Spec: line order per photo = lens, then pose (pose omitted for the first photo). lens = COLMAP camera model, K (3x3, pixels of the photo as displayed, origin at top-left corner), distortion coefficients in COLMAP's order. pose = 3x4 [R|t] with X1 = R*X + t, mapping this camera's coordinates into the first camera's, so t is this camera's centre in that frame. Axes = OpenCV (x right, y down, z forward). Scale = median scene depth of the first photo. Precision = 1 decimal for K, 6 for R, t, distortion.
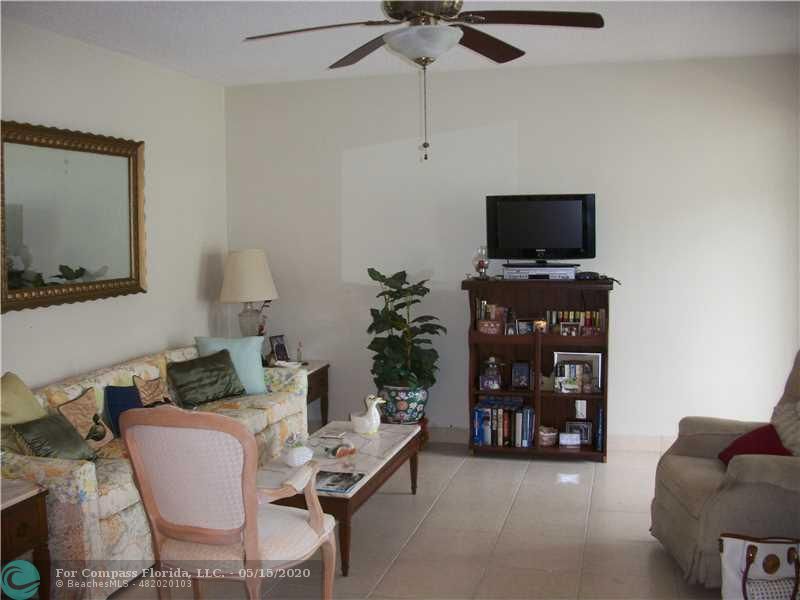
lens RADIAL K [[922.8, 0, 400.0], [0, 922.8, 300.0], [0, 0, 1]] dist [0.006183, 0.015993]
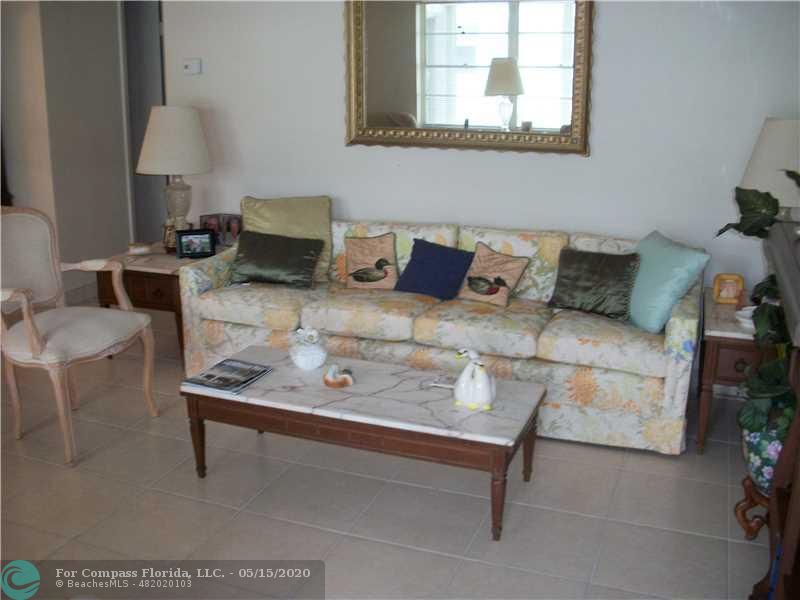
lens RADIAL K [[922.8, 0, 400.0], [0, 922.8, 300.0], [0, 0, 1]] dist [0.006183, 0.015993]
pose [[-0.160708, 0.254072, -0.953740, 0.637838], [-0.081806, 0.959547, 0.269403, -0.106095], [0.983606, 0.121317, -0.133422, 1.159195]]
